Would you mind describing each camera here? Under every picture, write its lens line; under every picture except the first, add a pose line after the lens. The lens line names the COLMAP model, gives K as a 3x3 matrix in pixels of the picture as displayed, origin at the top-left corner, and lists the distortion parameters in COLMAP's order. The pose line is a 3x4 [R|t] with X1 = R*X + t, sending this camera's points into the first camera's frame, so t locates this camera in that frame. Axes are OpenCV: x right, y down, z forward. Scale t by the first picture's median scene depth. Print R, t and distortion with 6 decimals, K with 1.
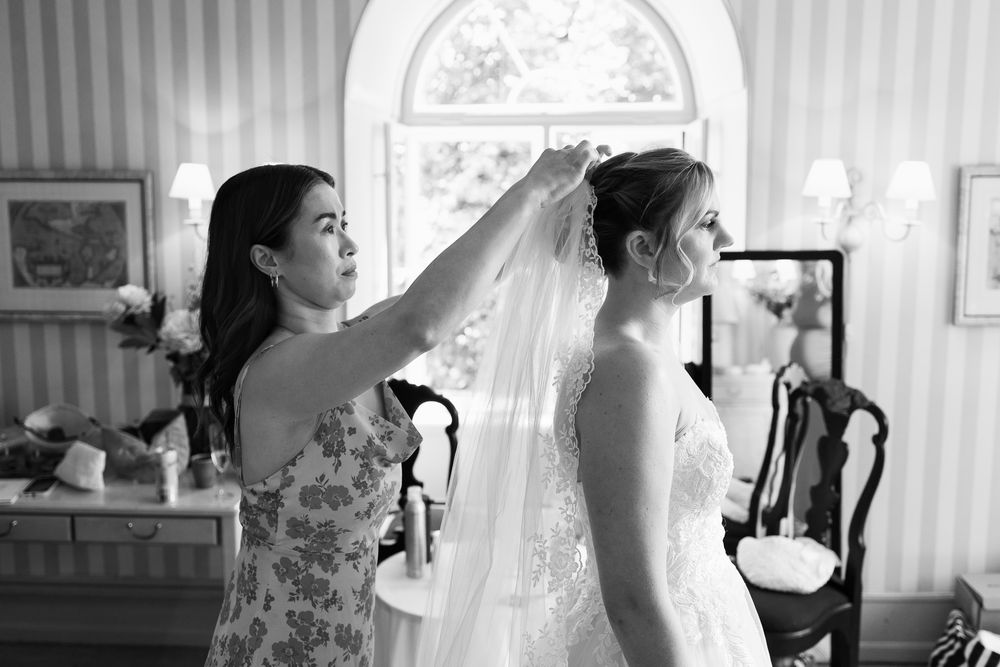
lens RADIAL K [[1030.9, 0, 471.9], [0, 1030.9, 335.5], [0, 0, 1]] dist [-0.146327, 0.361676]
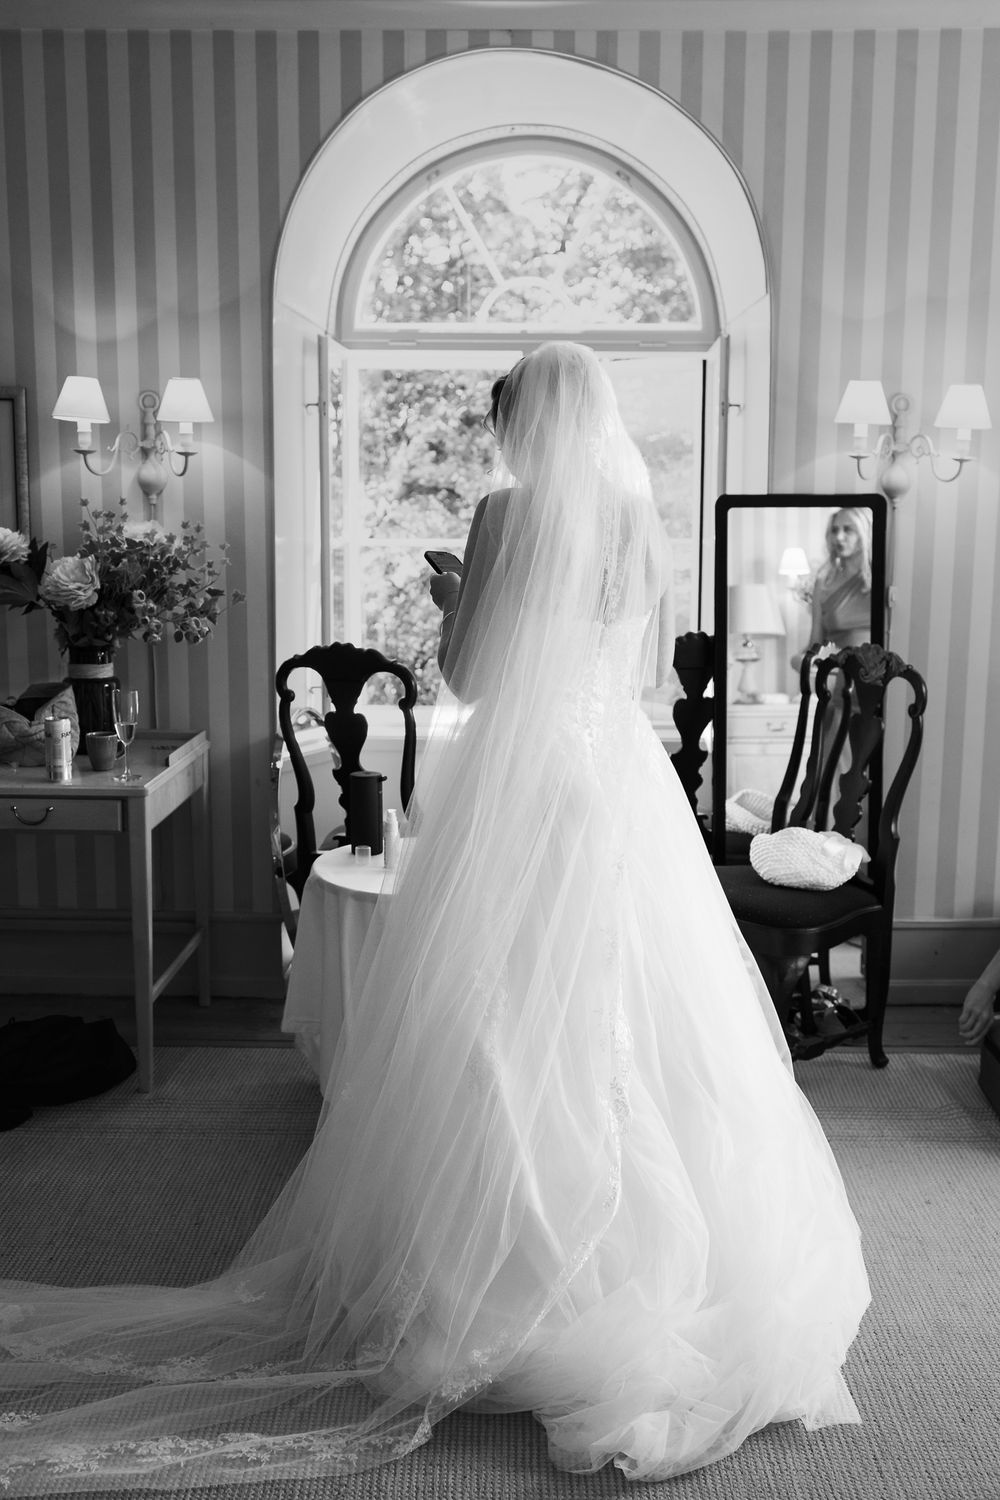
lens RADIAL K [[1583.7, 0, 500.0], [0, 1583.7, 750.0], [0, 0, 1]] dist [-0.030014, -0.007545]
pose [[0.998737, 0.002399, 0.050192, -0.007324], [-0.003250, 0.999852, 0.016888, 0.102326], [-0.050144, -0.017030, 0.998597, -0.256949]]
